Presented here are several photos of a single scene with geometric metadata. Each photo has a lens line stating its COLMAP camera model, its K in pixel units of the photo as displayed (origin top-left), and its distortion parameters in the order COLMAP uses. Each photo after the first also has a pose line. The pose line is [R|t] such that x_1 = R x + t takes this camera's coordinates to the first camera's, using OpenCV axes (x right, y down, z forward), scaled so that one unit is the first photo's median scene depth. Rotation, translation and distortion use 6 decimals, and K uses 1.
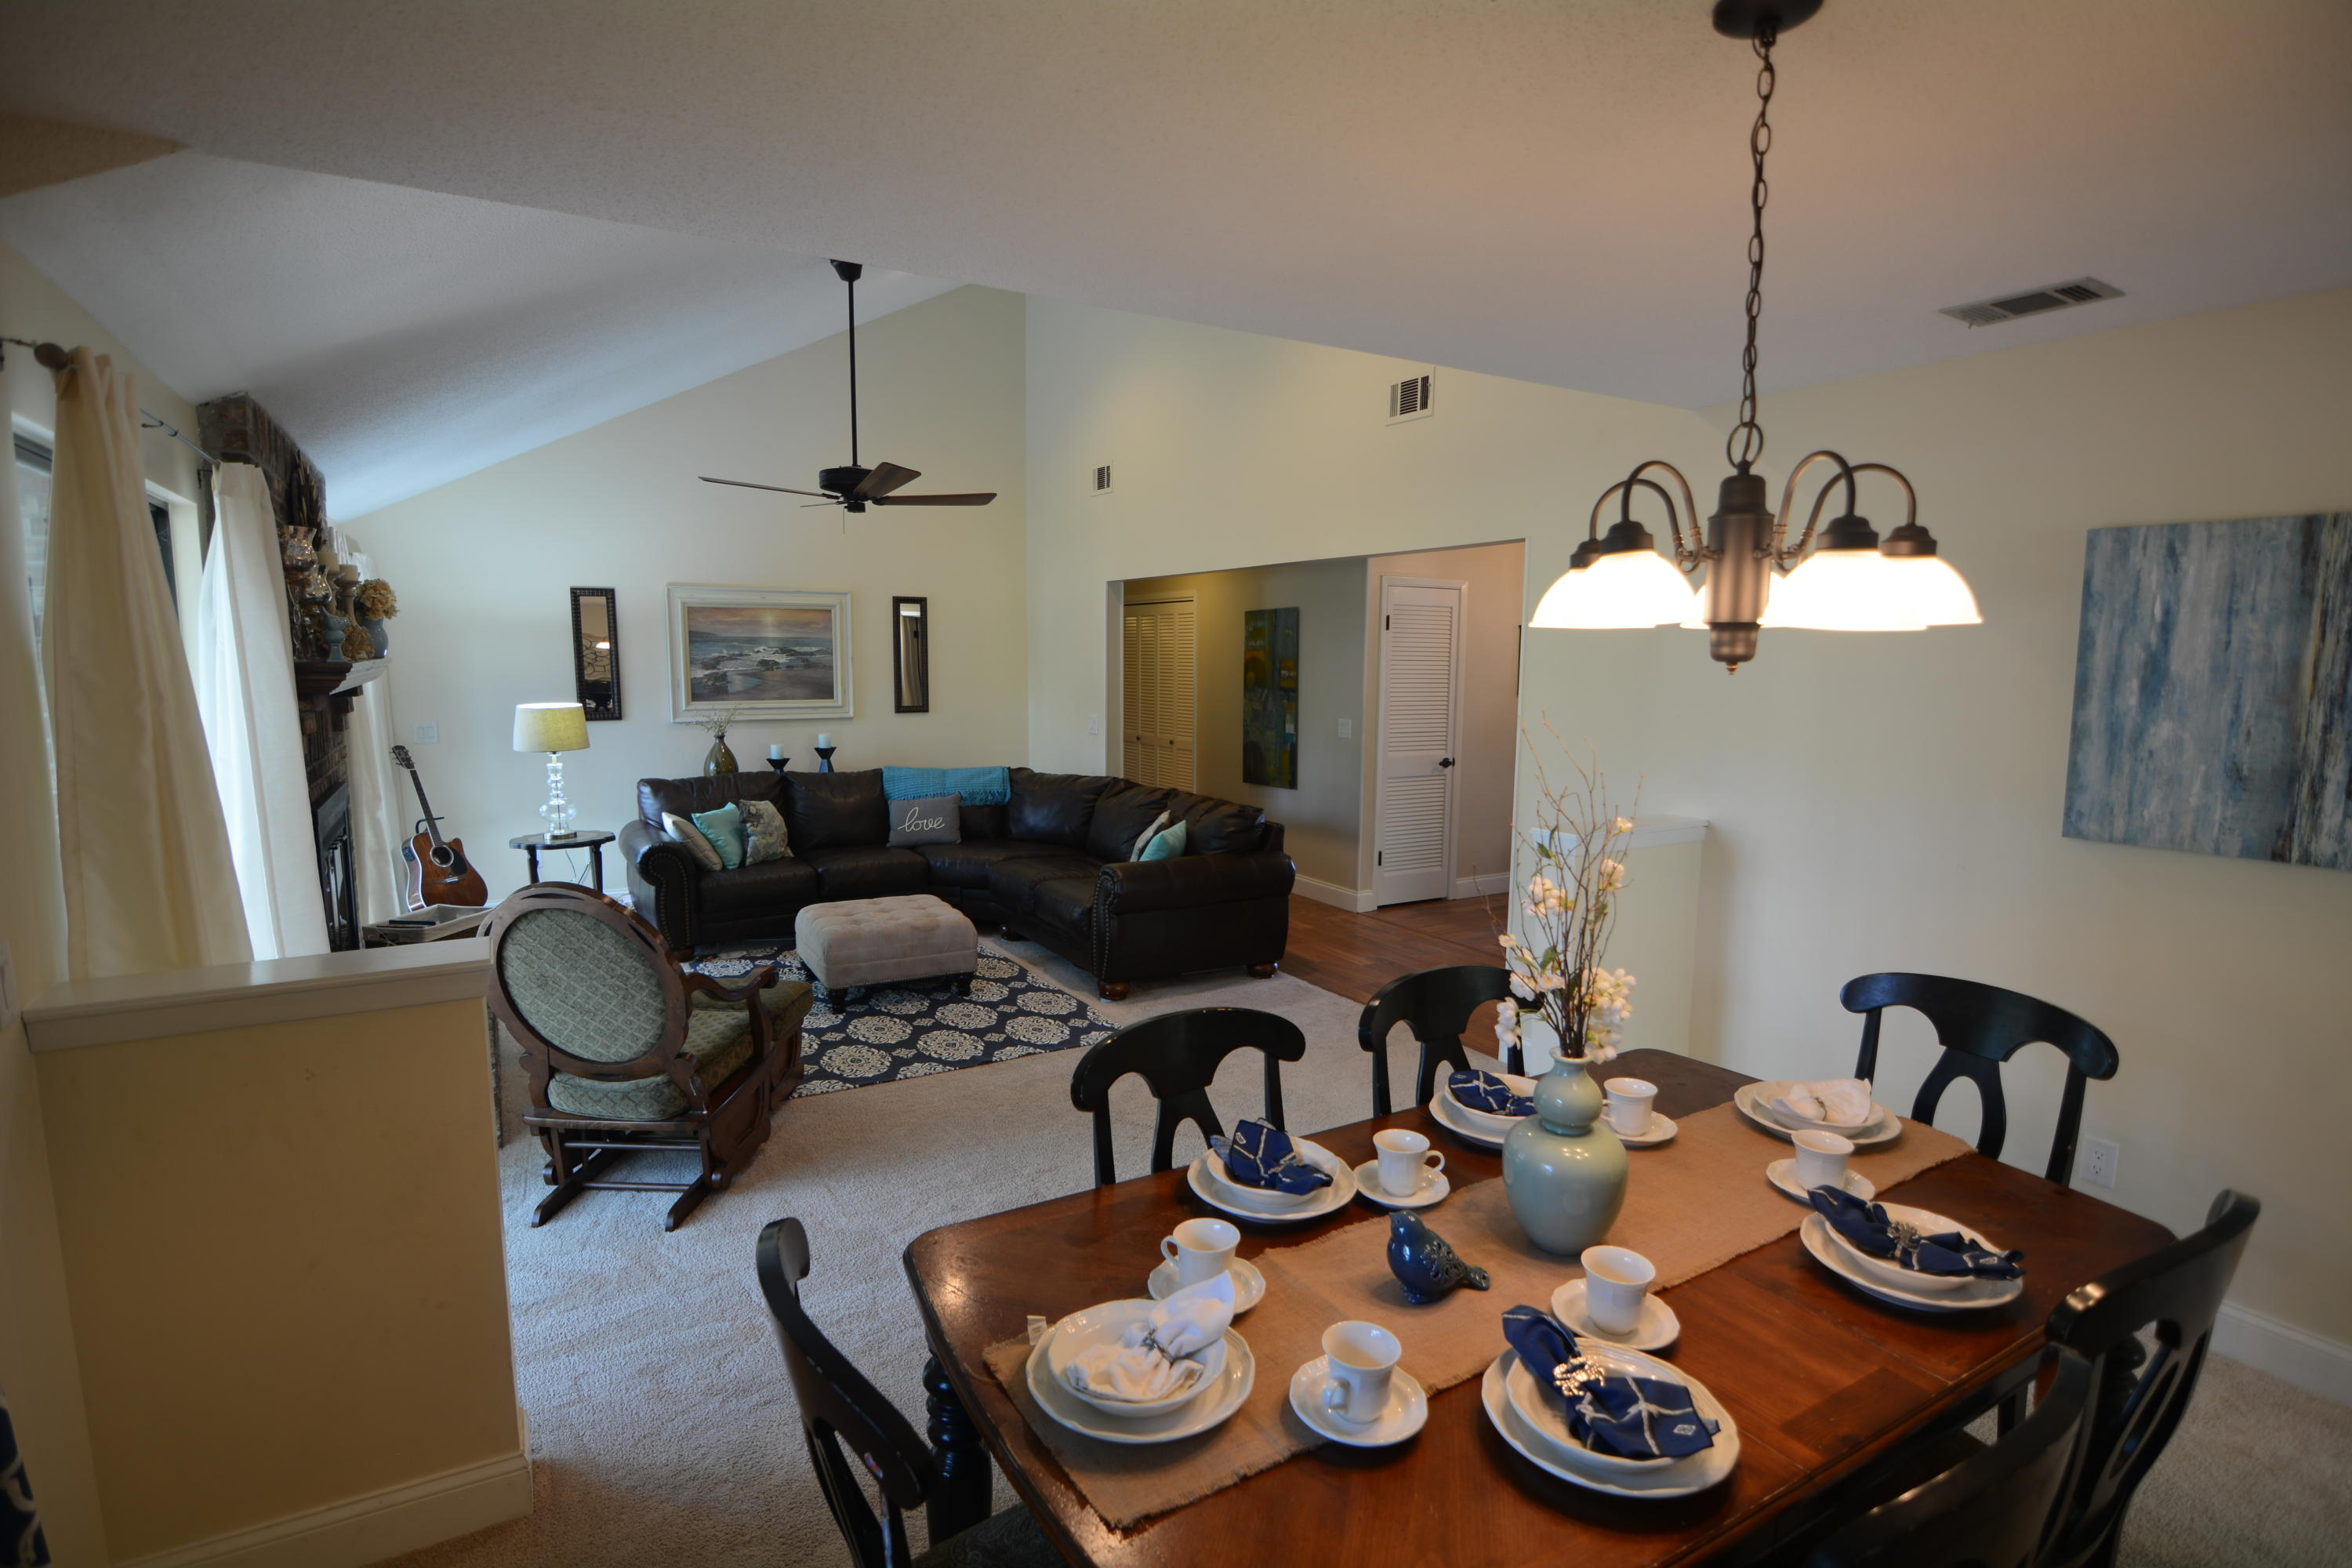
lens RADIAL K [[1155.1, 0, 1167.9], [0, 1155.1, 793.2], [0, 0, 1]] dist [0.014714, -0.026981]
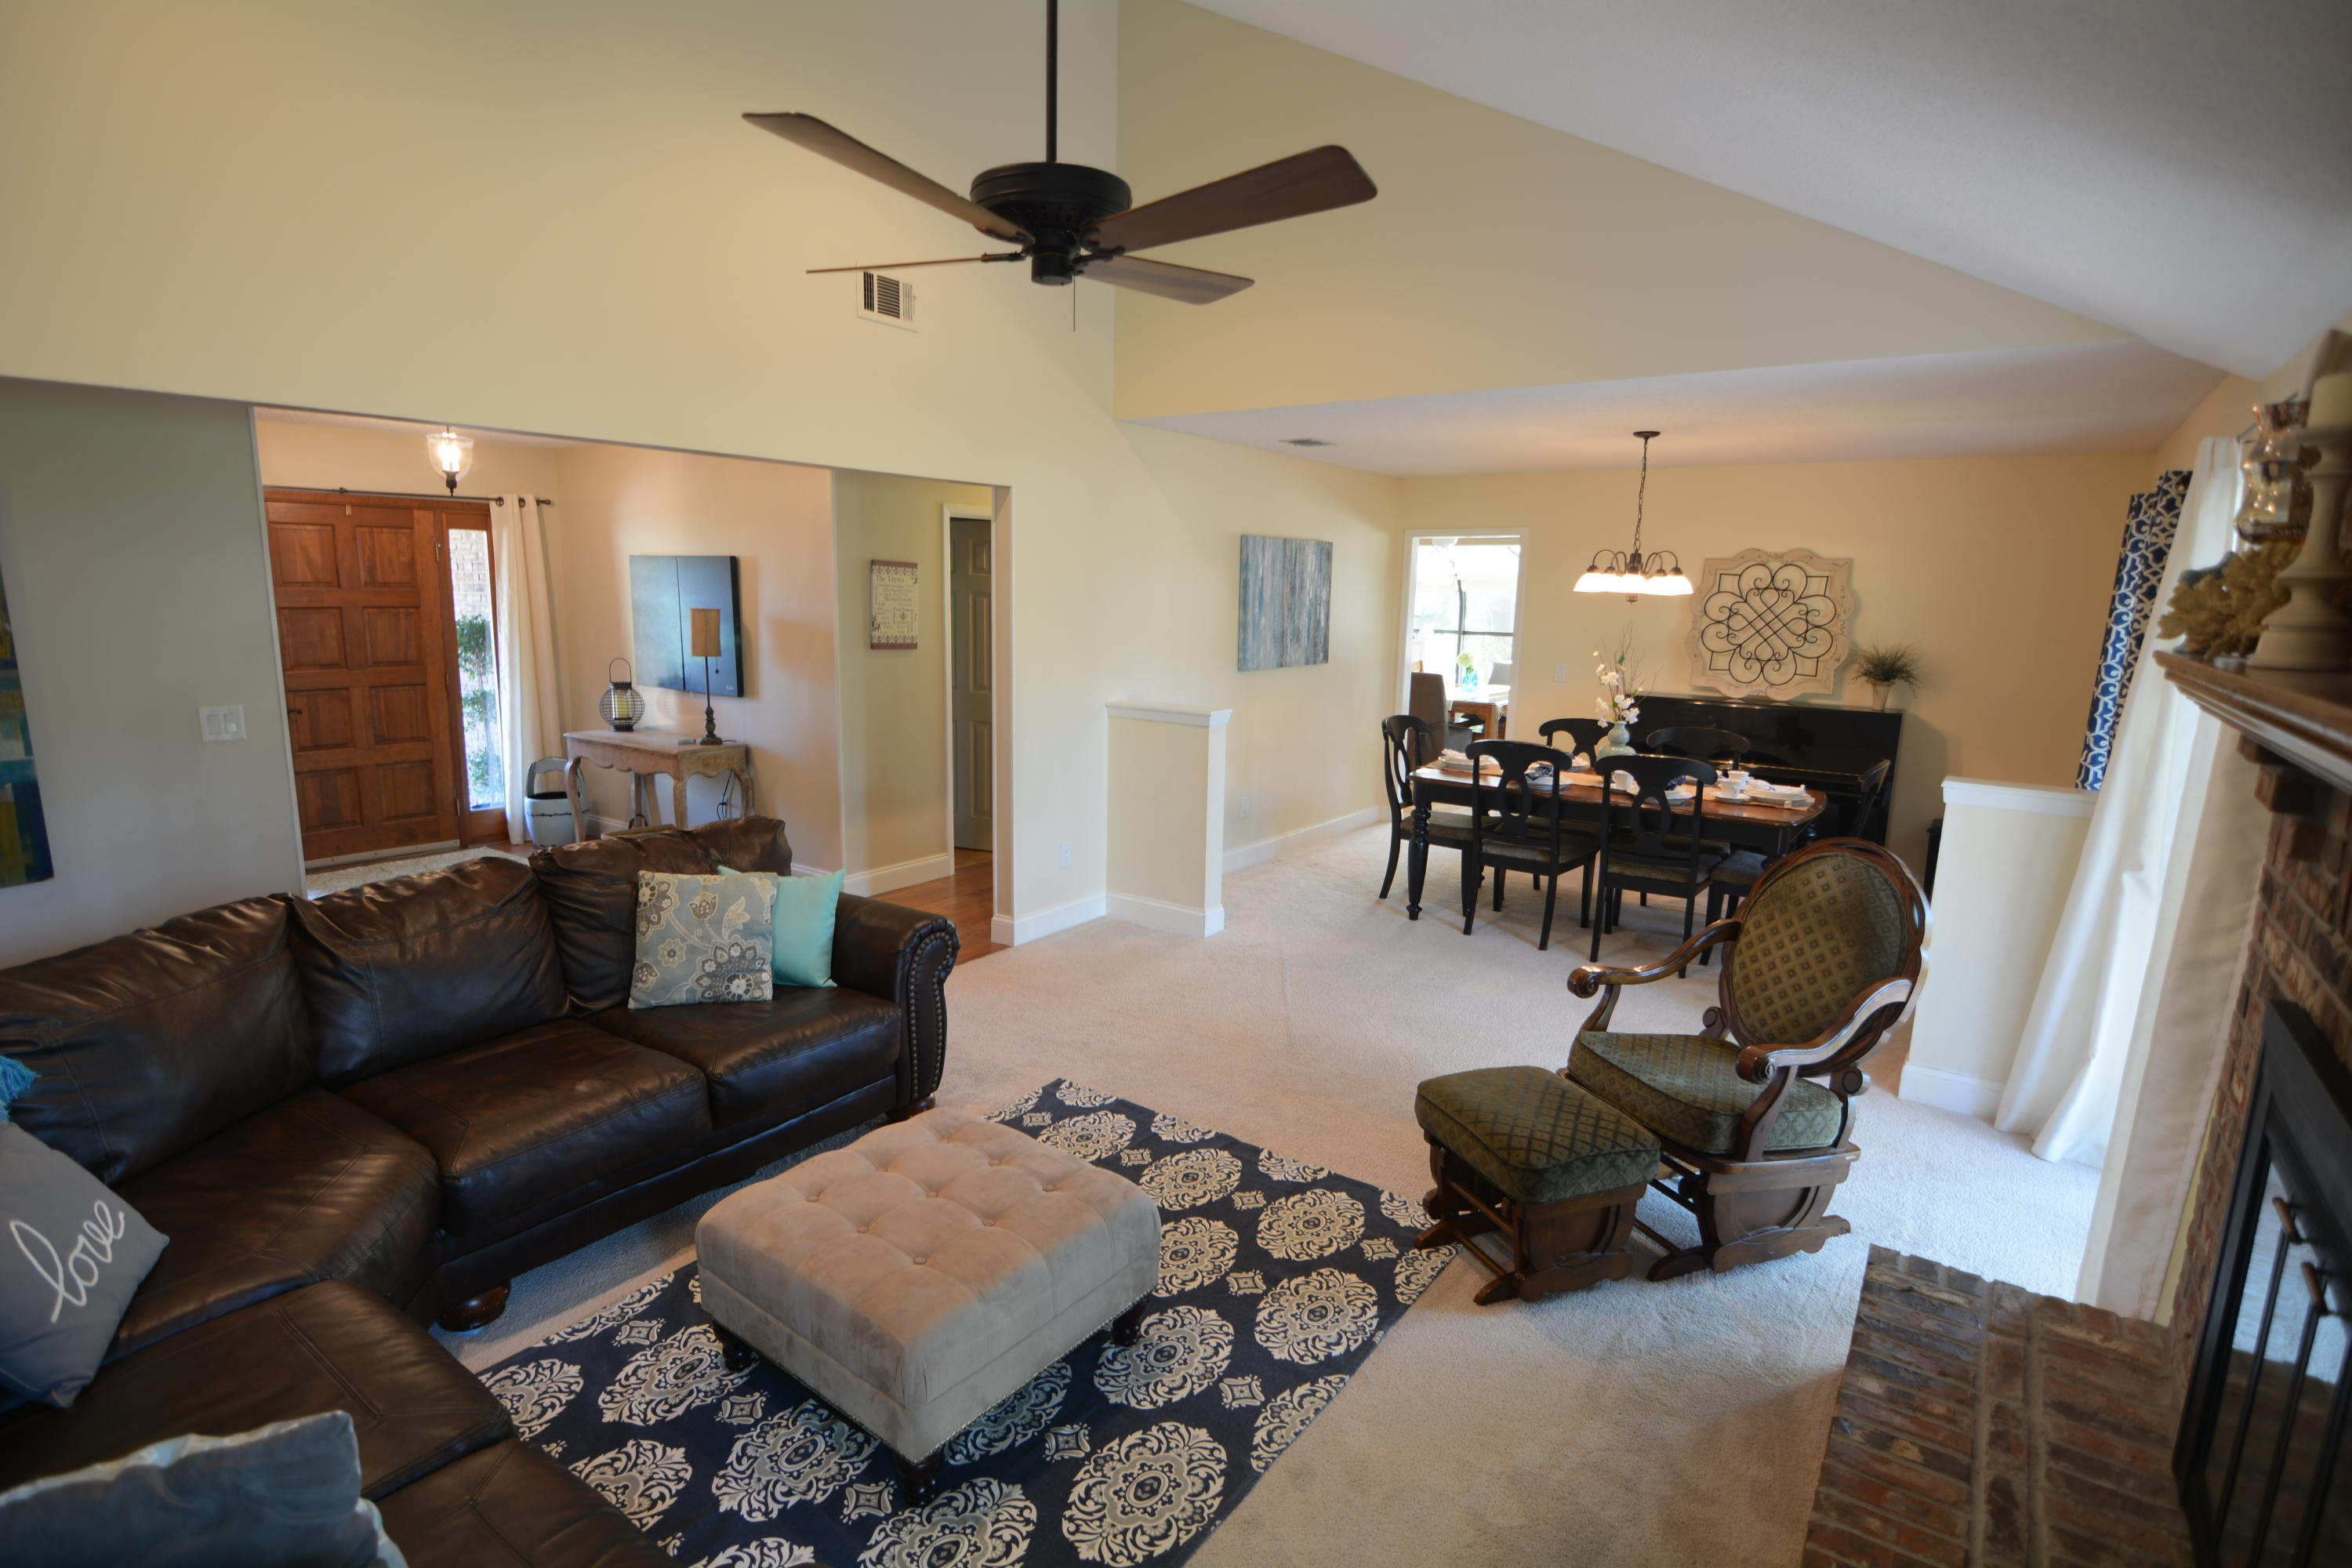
lens RADIAL K [[1155.1, 0, 1167.9], [0, 1155.1, 793.2], [0, 0, 1]] dist [0.014714, -0.026981]
pose [[-0.395964, -0.175615, 0.901317, -0.507838], [0.092133, 0.968991, 0.229276, -0.107866], [-0.913633, 0.173826, -0.367505, 0.817044]]
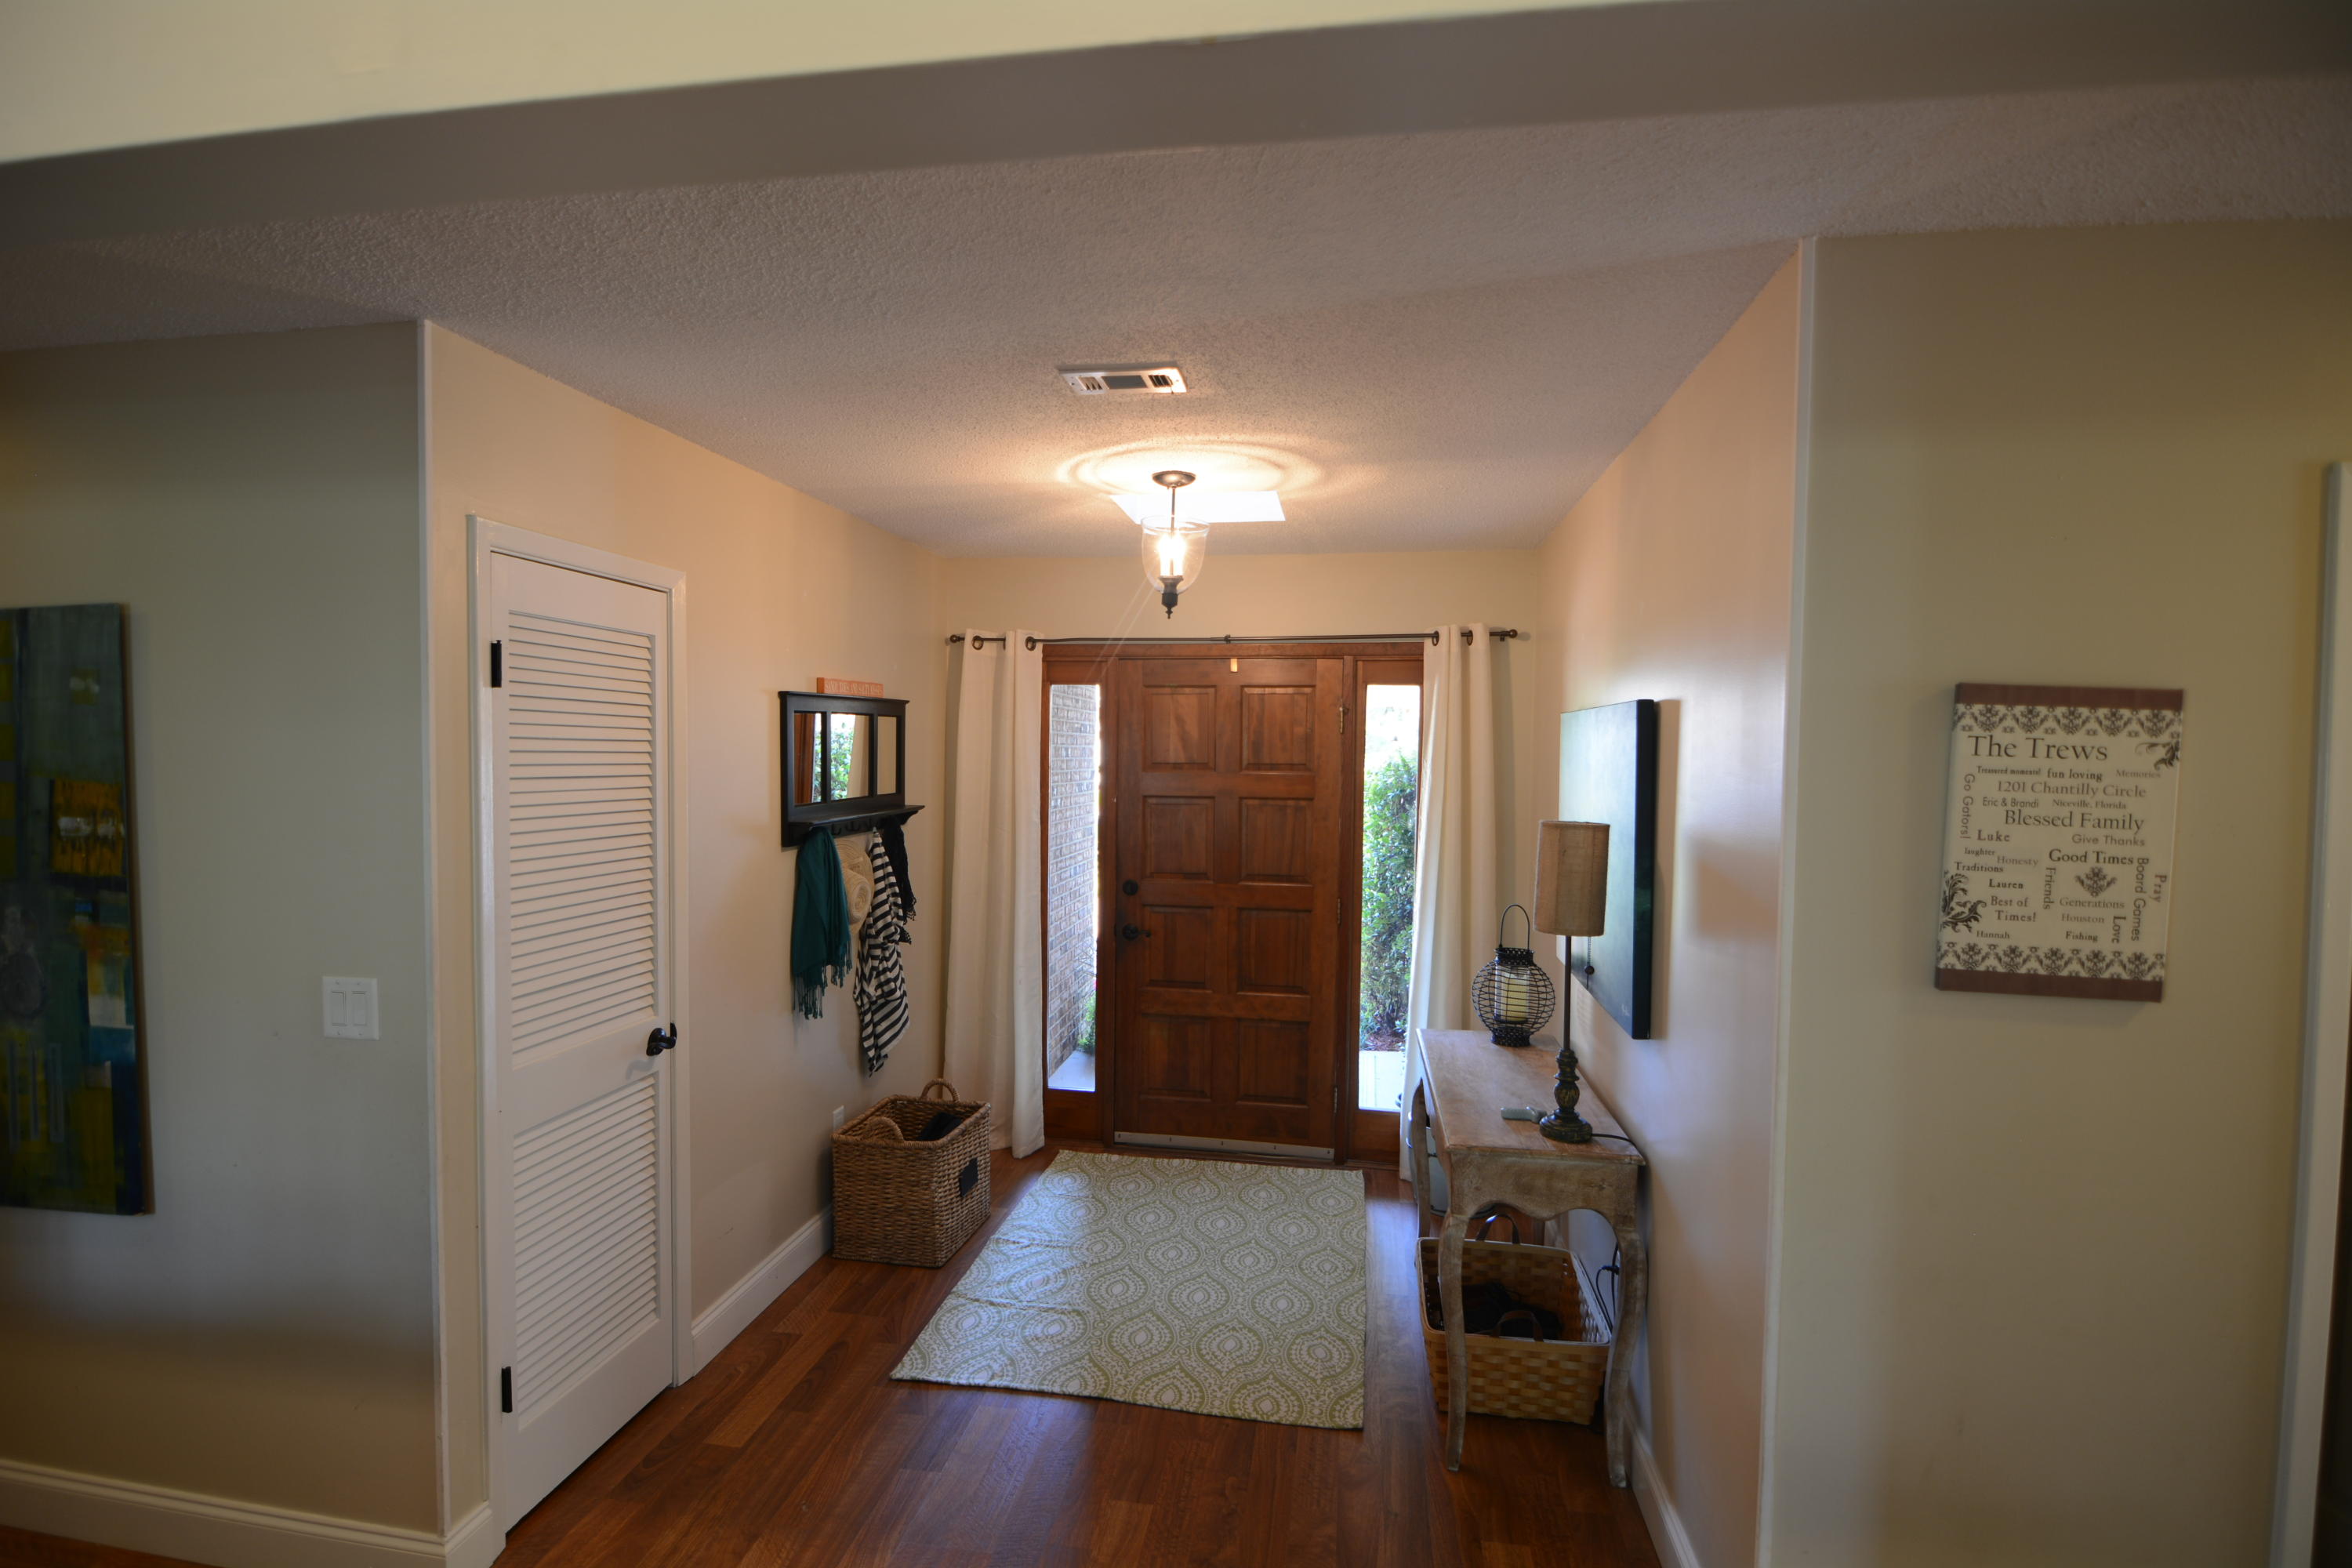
lens RADIAL K [[1155.1, 0, 1167.9], [0, 1155.1, 793.2], [0, 0, 1]] dist [0.014714, -0.026981]
pose [[0.640597, -0.031771, 0.767219, 0.061098], [0.090138, 0.995347, -0.034043, -0.083746], [-0.762568, 0.090963, 0.640481, 0.651805]]
